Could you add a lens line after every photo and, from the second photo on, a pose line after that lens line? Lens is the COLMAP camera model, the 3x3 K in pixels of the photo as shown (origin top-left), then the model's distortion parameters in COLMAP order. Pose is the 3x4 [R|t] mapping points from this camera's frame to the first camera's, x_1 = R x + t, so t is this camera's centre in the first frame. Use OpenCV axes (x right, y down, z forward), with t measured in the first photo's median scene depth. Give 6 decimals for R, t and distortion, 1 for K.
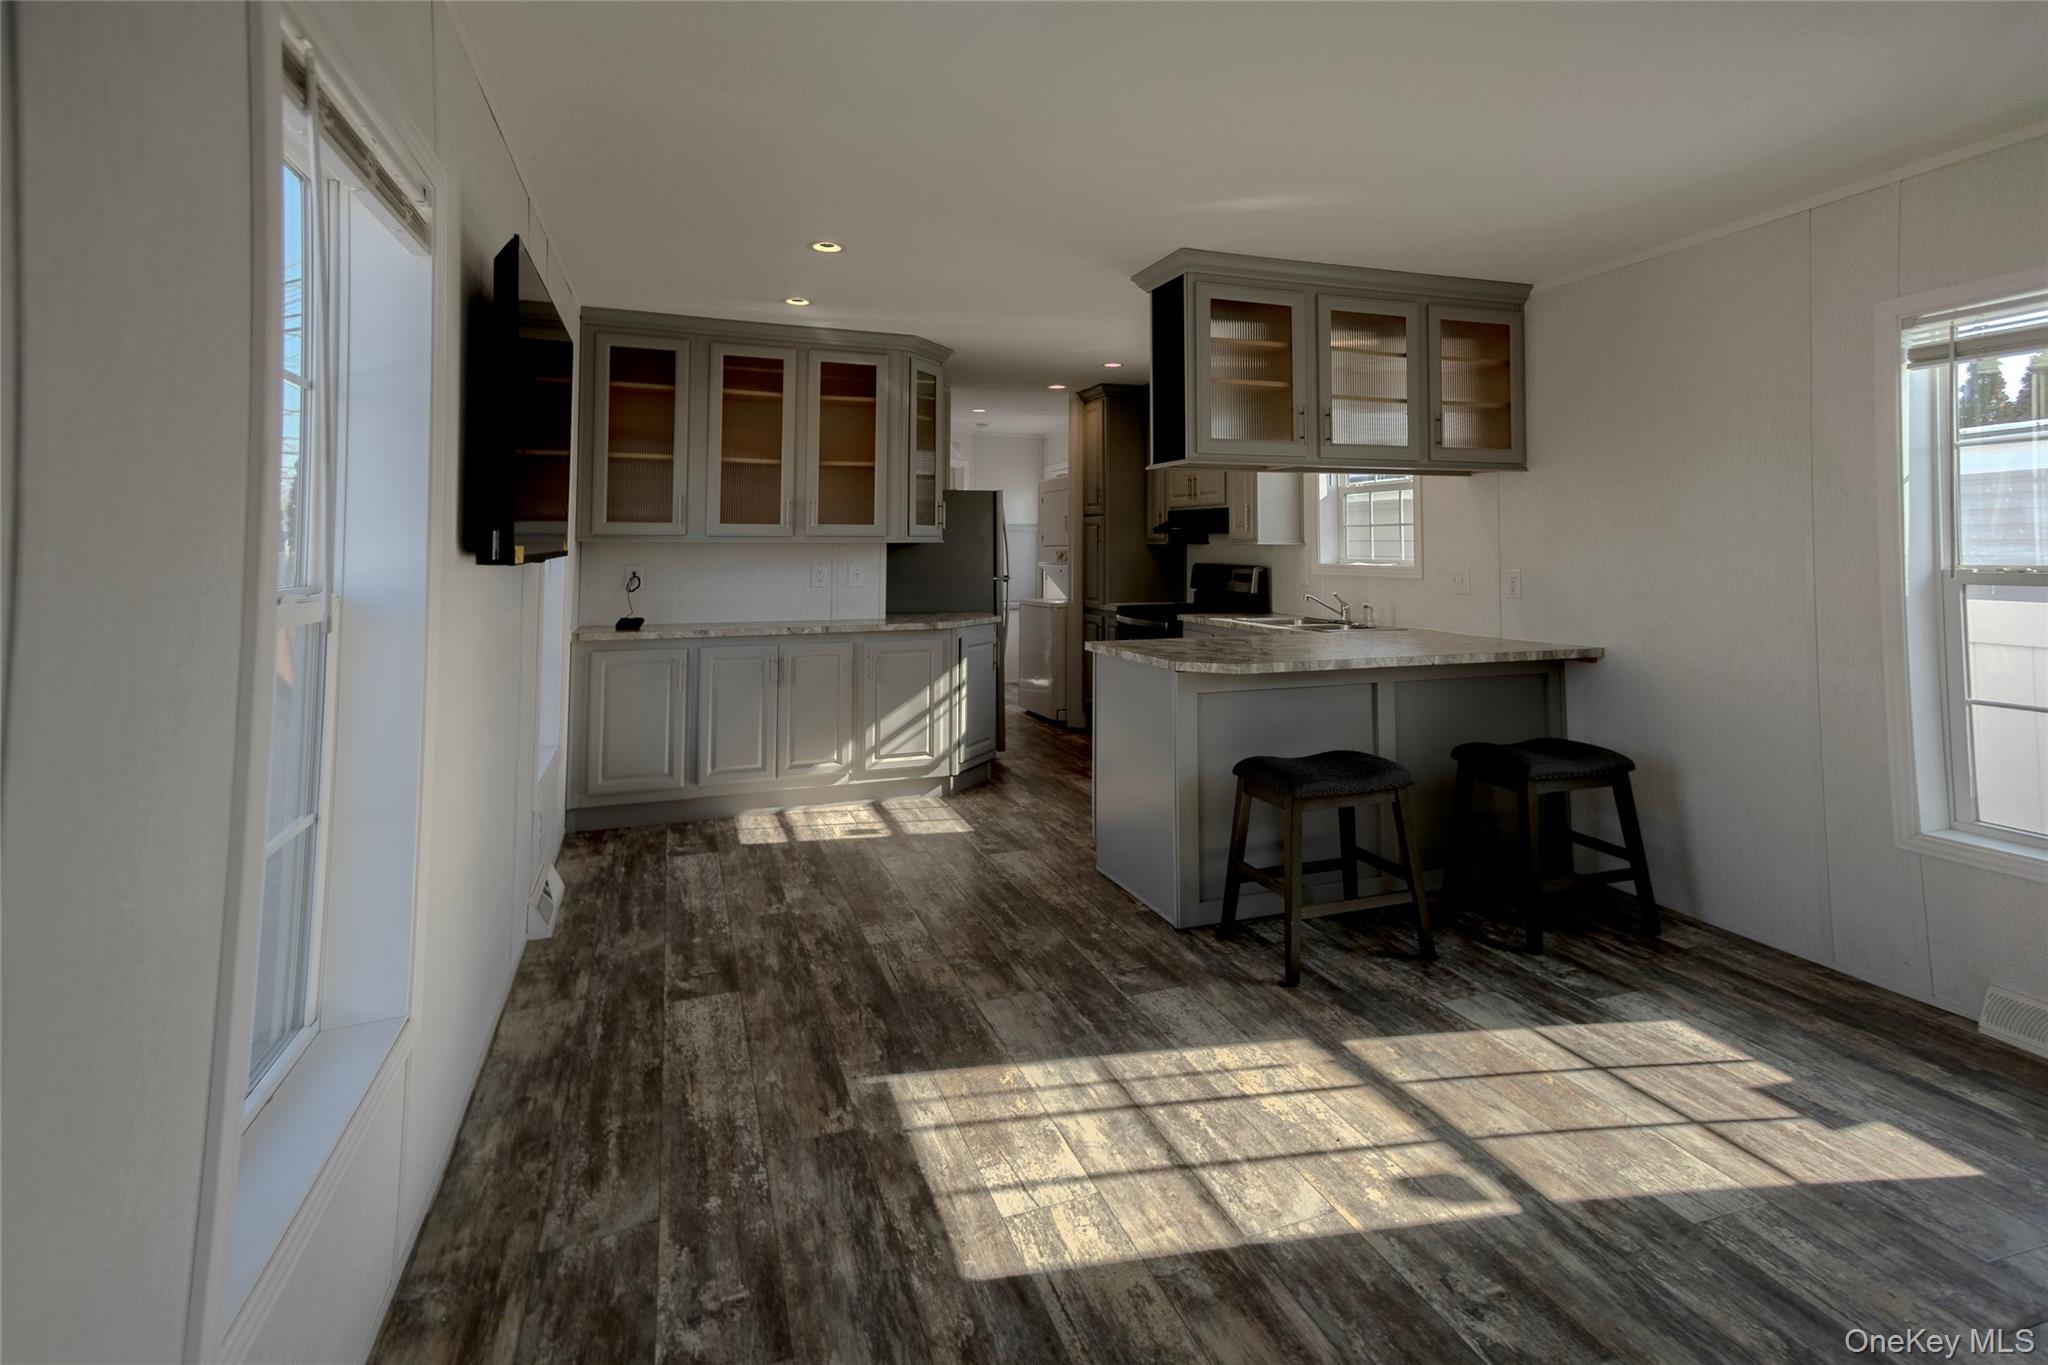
lens RADIAL K [[988.2, 0, 1026.8], [0, 988.2, 541.4], [0, 0, 1]] dist [0.040295, 0.000031]
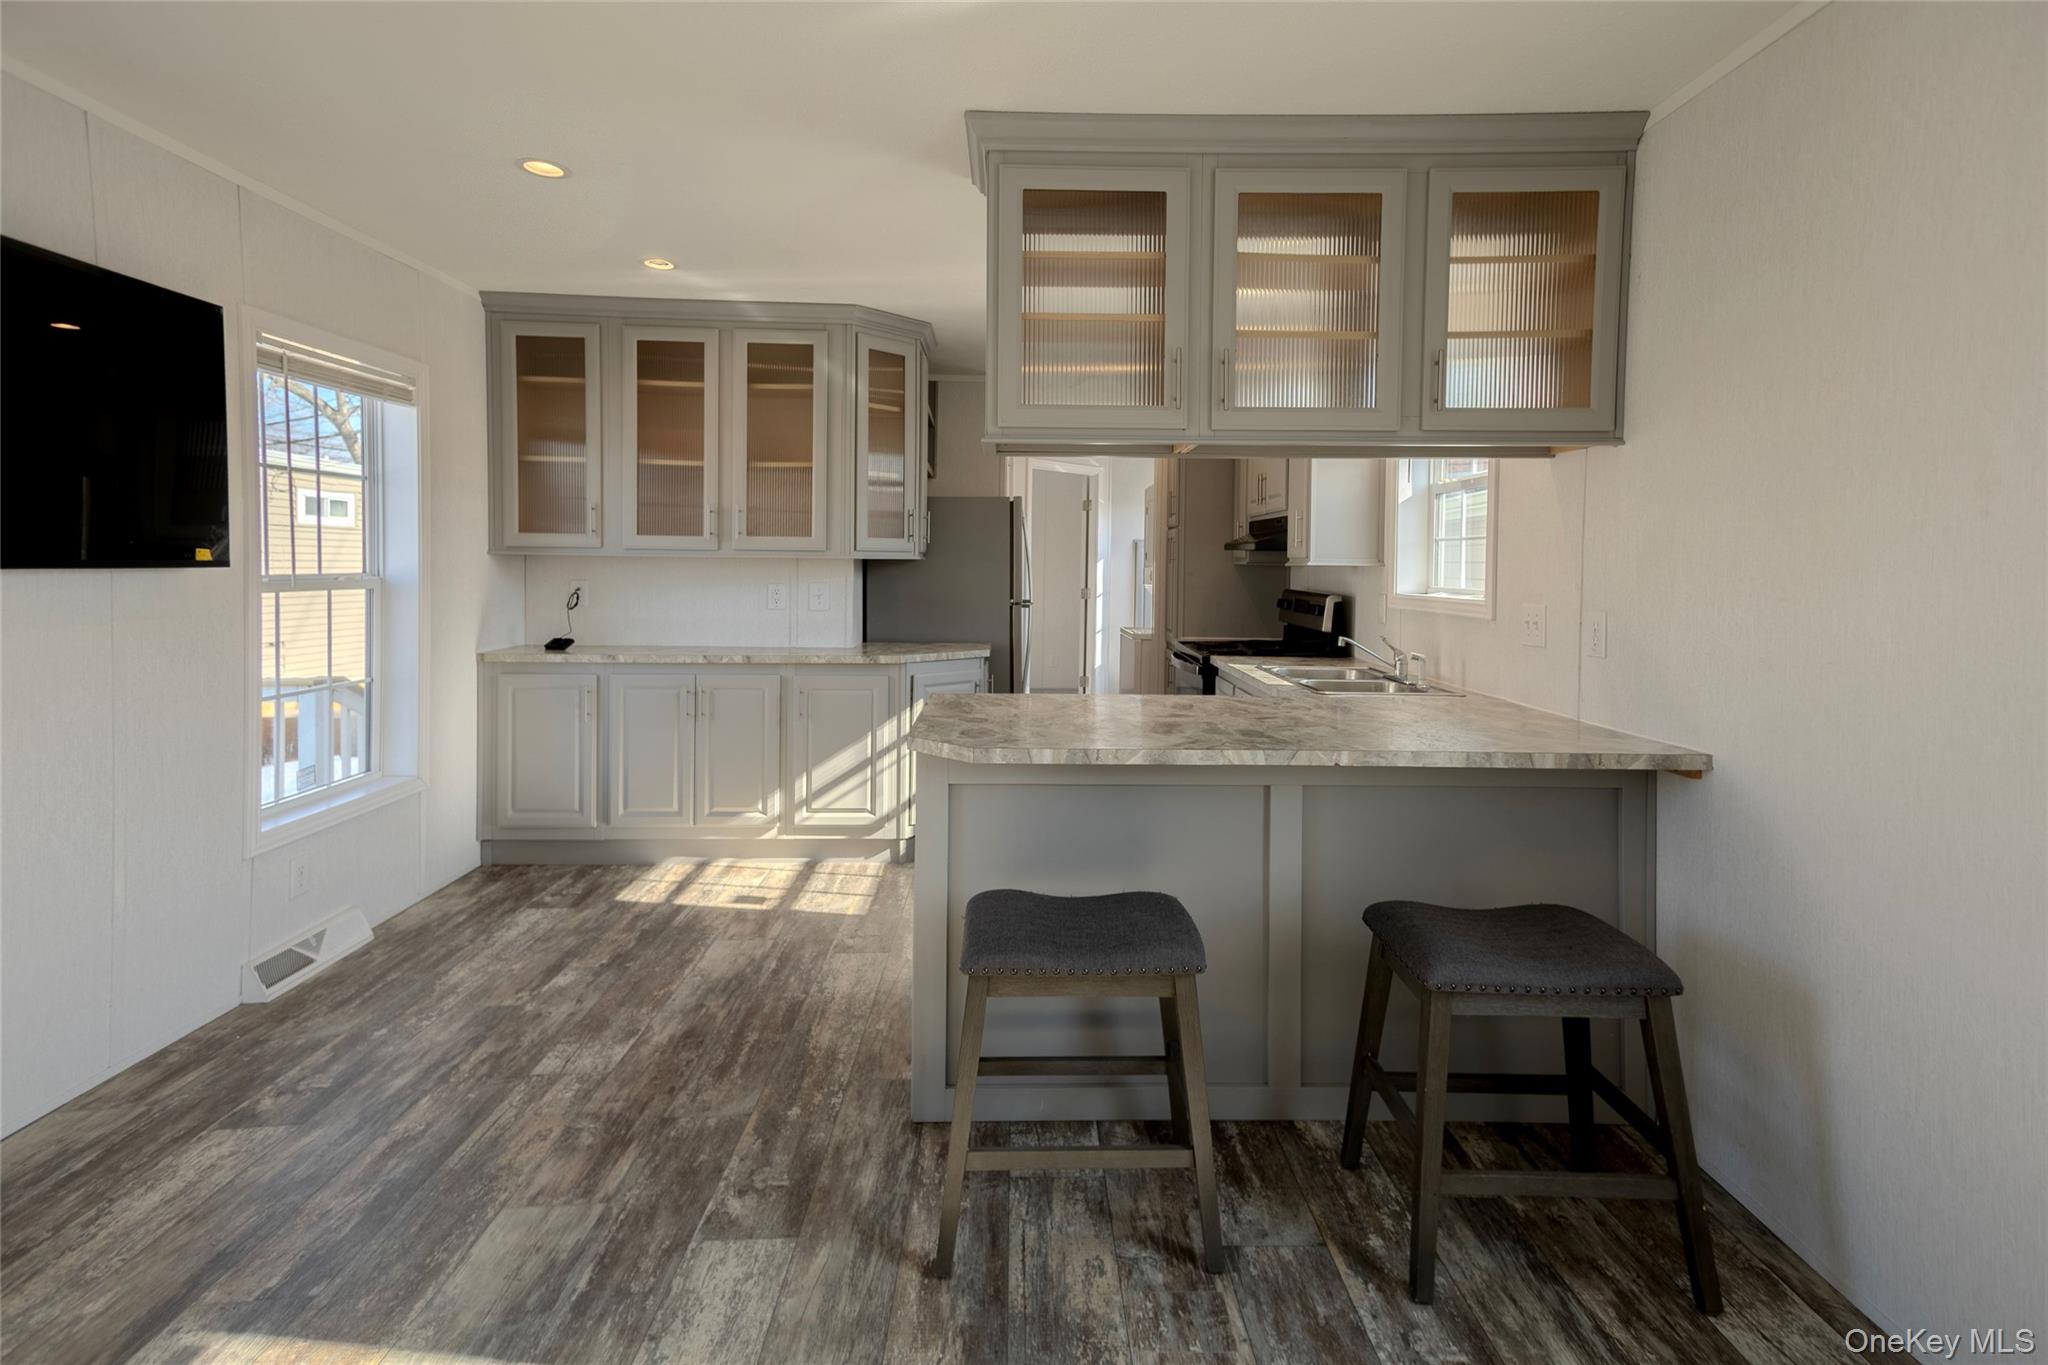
lens RADIAL K [[986.2, 0, 1040.9], [0, 986.2, 617.0], [0, 0, 1]] dist [0.025966, 0.030618]
pose [[0.946611, 0.027170, -0.321232, 0.315021], [-0.009006, 0.998282, 0.057896, 0.000586], [0.322254, -0.051912, 0.945229, 0.278710]]
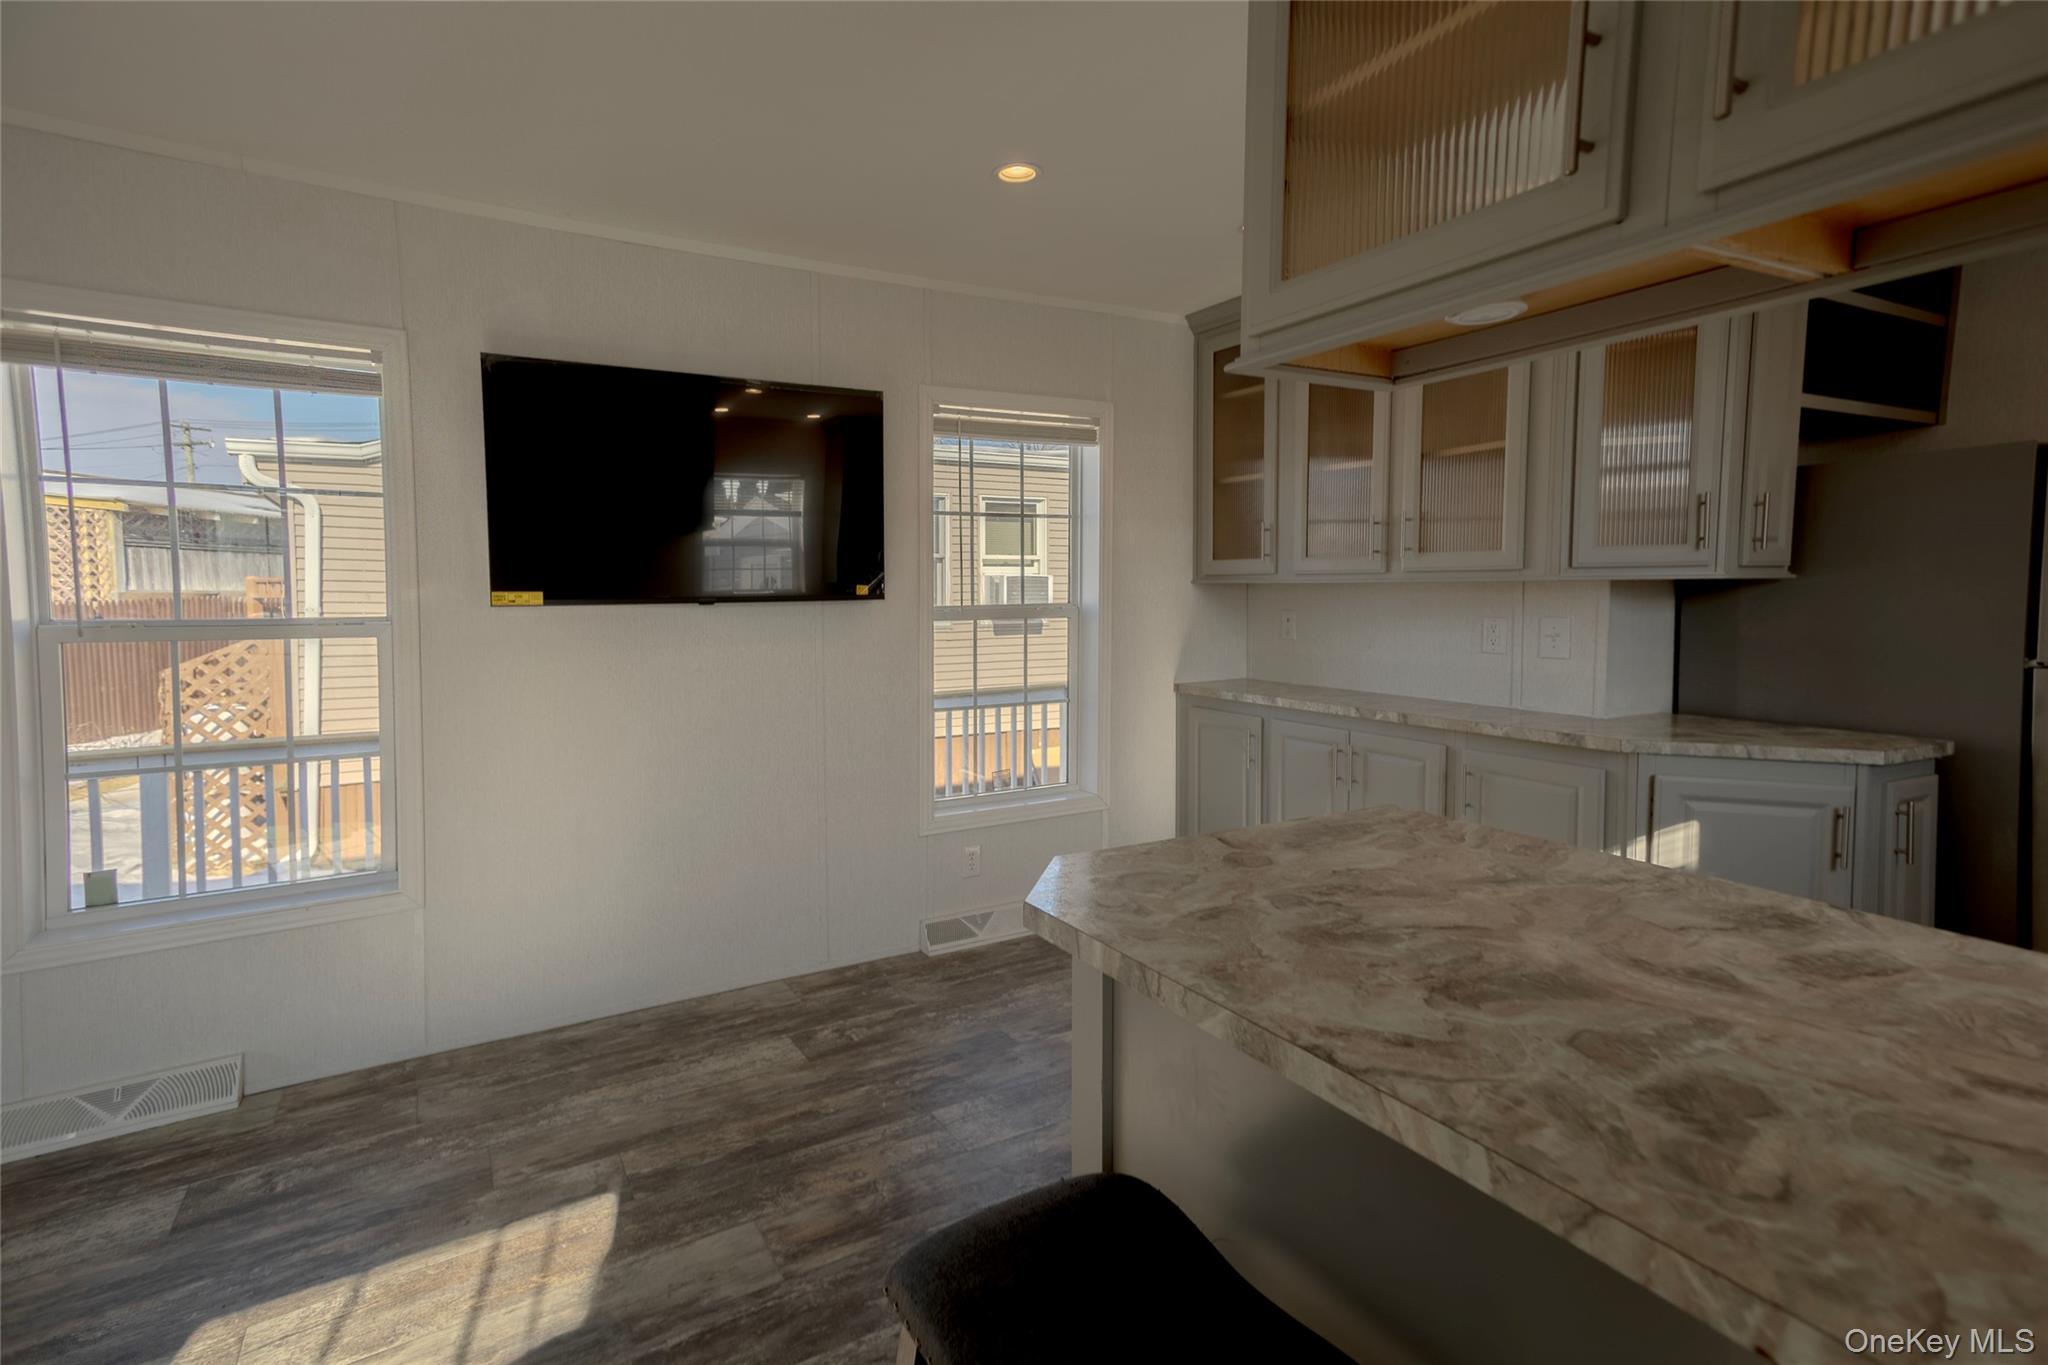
lens RADIAL K [[1005.8, 0, 951.7], [0, 1005.8, 643.1], [0, 0, 1]] dist [0.002831, 0.061213]
pose [[0.144057, 0.055538, -0.988010, 0.405022], [0.008592, 0.998316, 0.057370, 0.000381], [0.989532, -0.016754, 0.143337, 0.623414]]
